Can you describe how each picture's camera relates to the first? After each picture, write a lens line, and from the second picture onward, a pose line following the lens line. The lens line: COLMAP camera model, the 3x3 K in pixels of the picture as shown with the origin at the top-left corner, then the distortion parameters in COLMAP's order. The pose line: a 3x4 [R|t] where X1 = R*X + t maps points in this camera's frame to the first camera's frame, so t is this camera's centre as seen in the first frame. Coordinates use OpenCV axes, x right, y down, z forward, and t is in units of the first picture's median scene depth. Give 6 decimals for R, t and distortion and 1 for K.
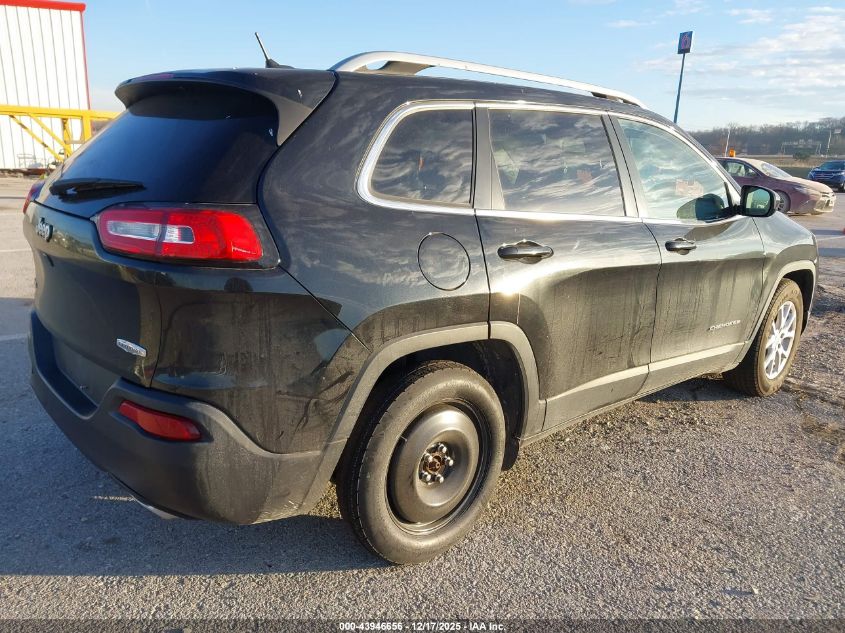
lens RADIAL K [[684.5, 0, 422.5], [0, 684.5, 316.5], [0, 0, 1]] dist [0.008529, -0.001032]
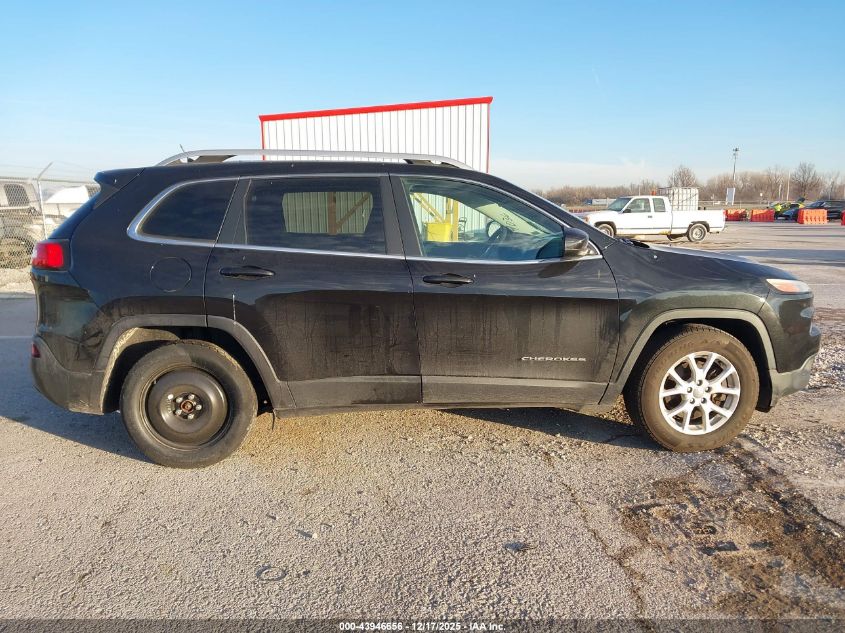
lens RADIAL K [[684.5, 0, 422.5], [0, 684.5, 316.5], [0, 0, 1]] dist [0.008529, -0.001032]
pose [[0.798384, 0.057335, -0.599413, 1.267097], [-0.109580, 0.992669, -0.051004, 0.031669], [0.592094, 0.106404, 0.798813, 0.043386]]
